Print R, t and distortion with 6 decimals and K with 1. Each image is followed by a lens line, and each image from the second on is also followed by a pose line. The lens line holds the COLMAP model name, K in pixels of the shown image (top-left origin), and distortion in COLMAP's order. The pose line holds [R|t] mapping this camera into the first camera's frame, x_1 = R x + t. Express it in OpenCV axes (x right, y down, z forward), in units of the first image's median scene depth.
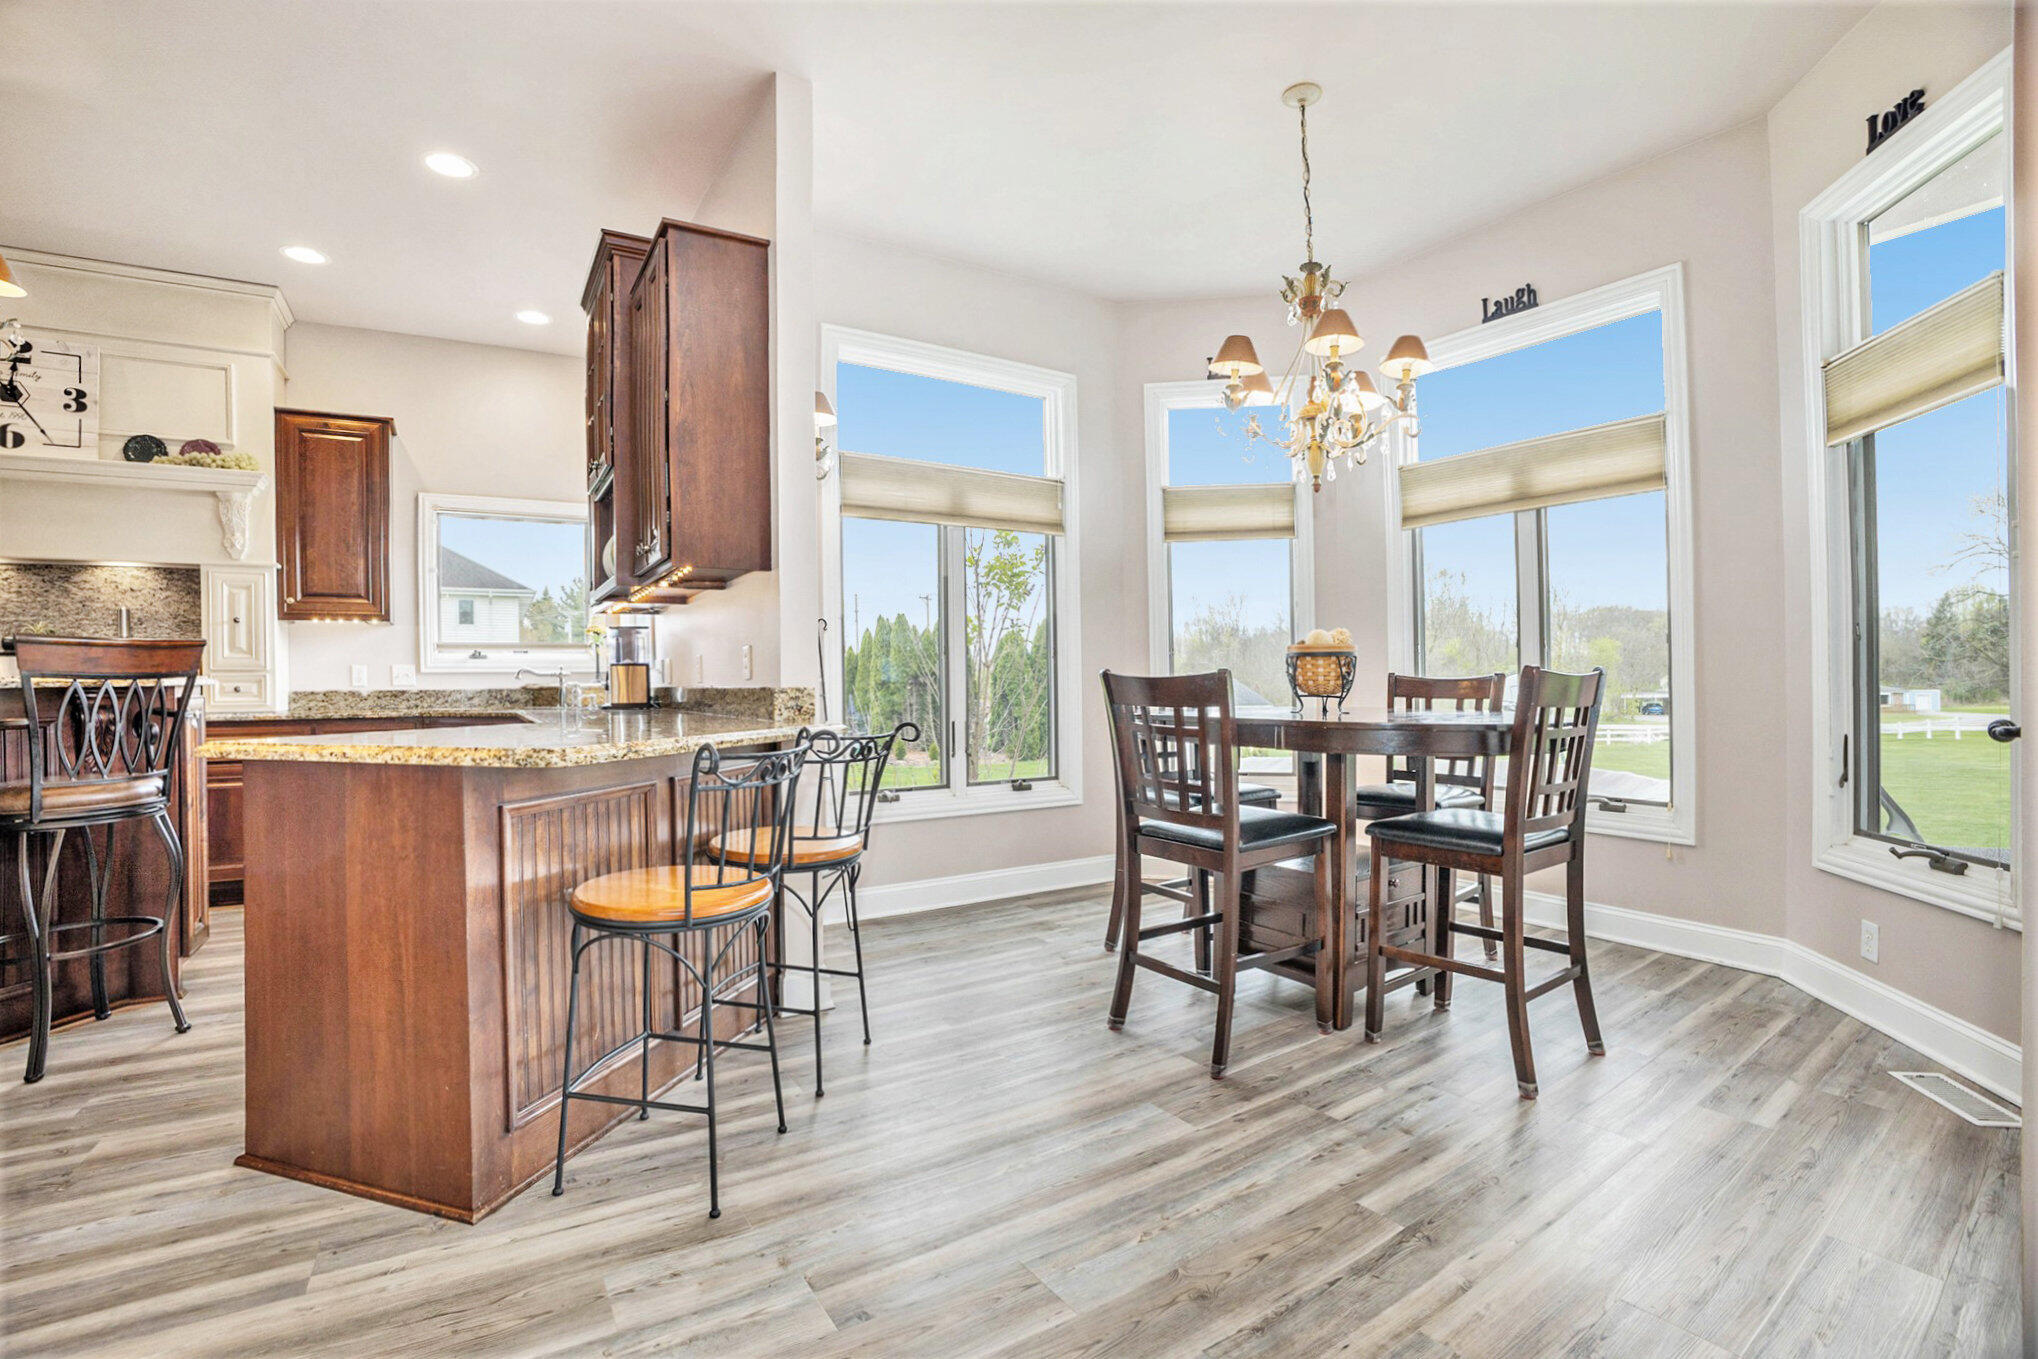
lens RADIAL K [[904.0, 0, 1014.0], [0, 904.0, 672.0], [0, 0, 1]] dist [-0.108517, 0.028387]
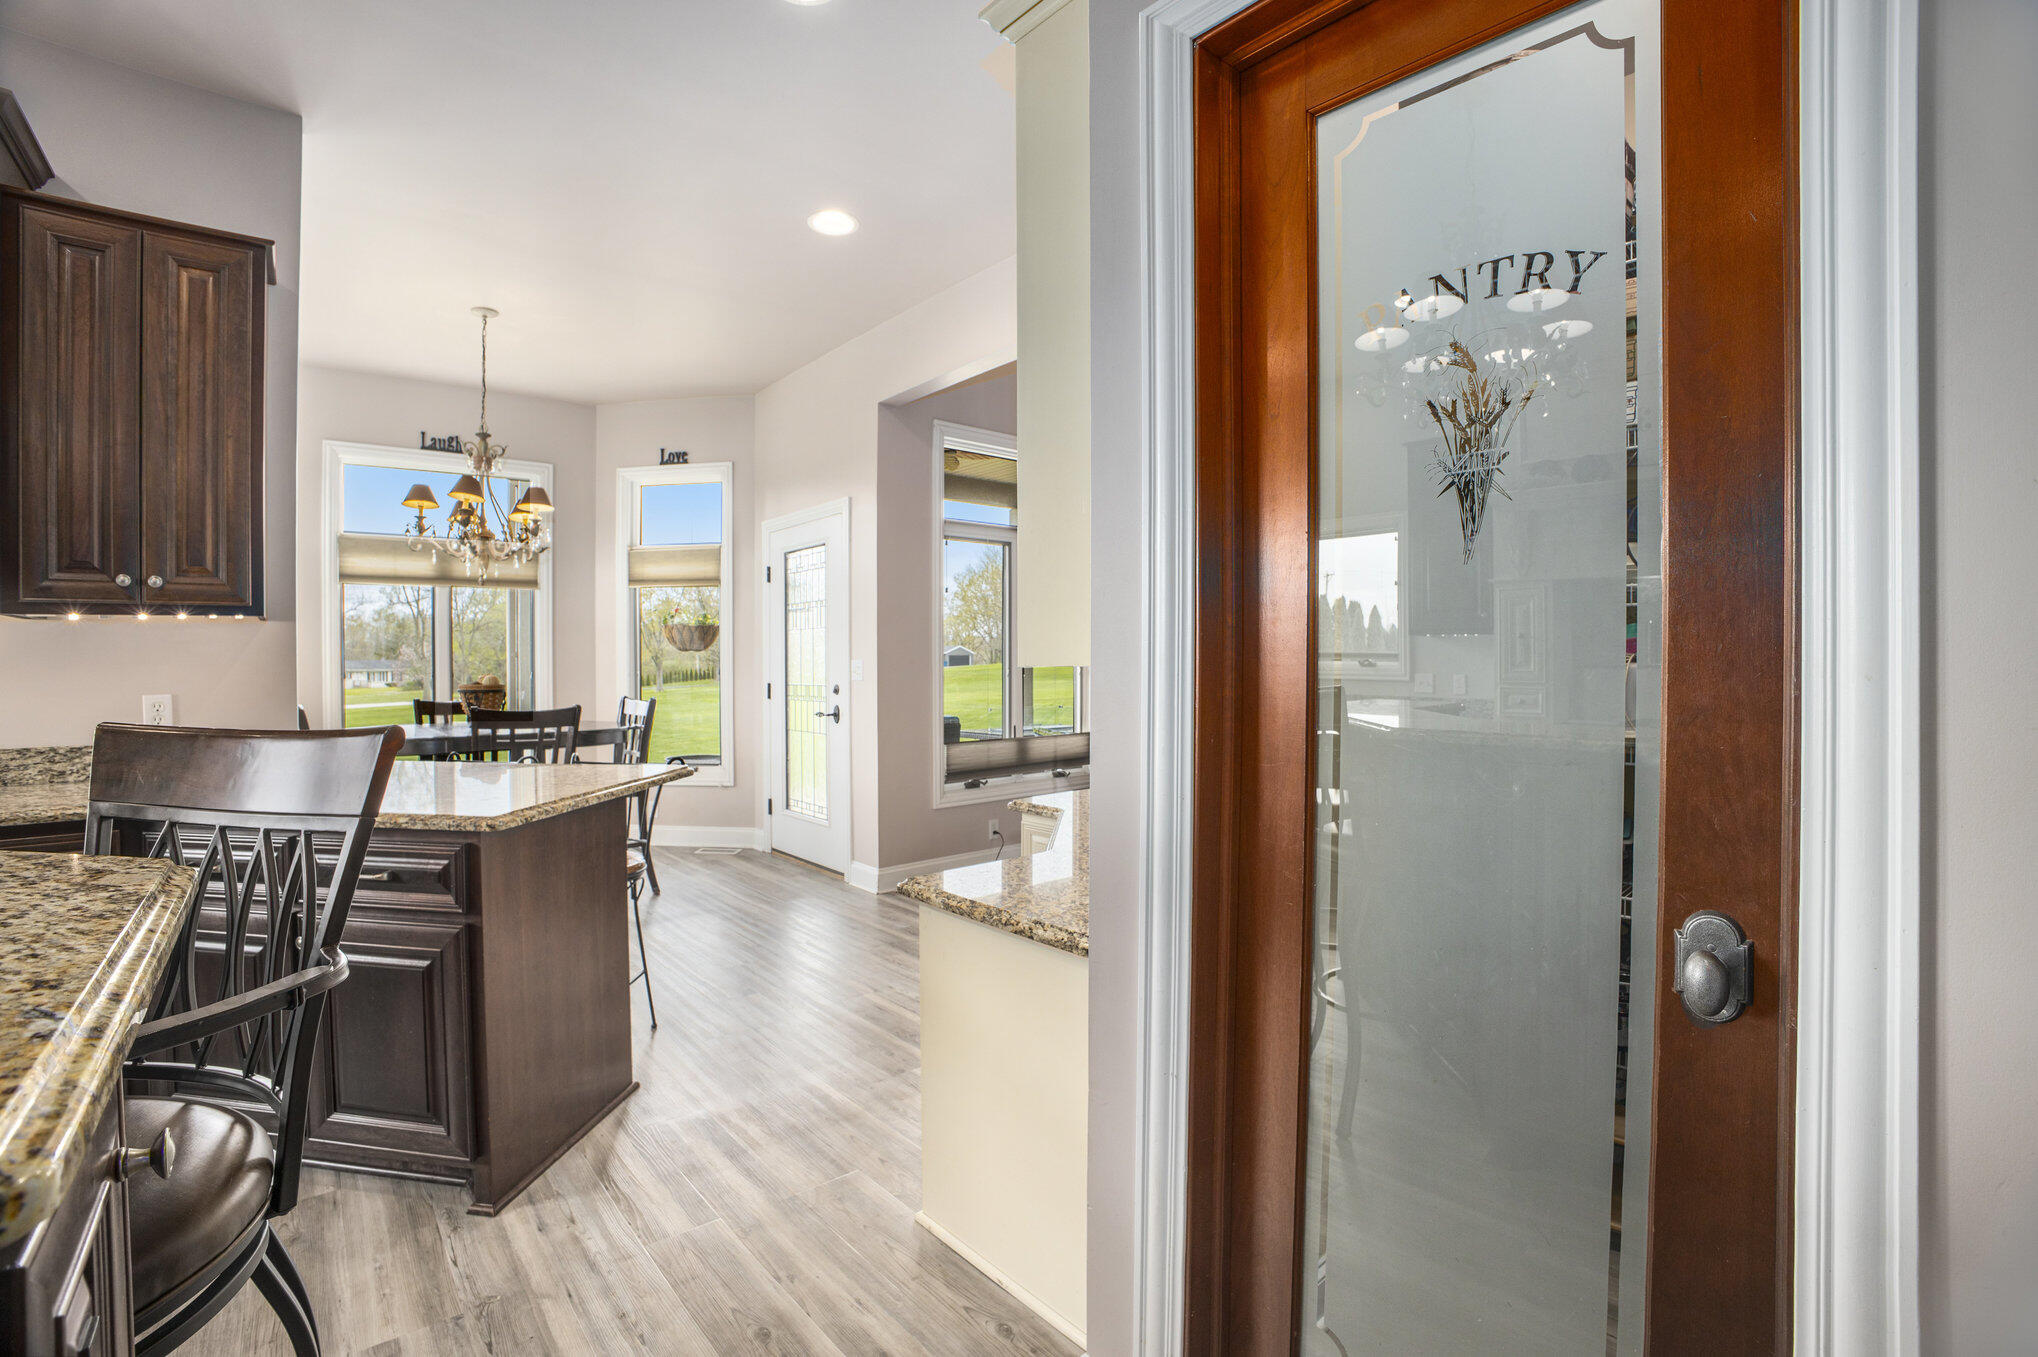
lens RADIAL K [[904.0, 0, 1014.0], [0, 904.0, 671.0], [0, 0, 1]] dist [-0.108517, 0.028387]
pose [[-0.142539, -0.003464, 0.989783, -0.941828], [-0.000279, 0.999994, 0.003460, -0.043292], [-0.989789, 0.000217, -0.142539, 0.228962]]
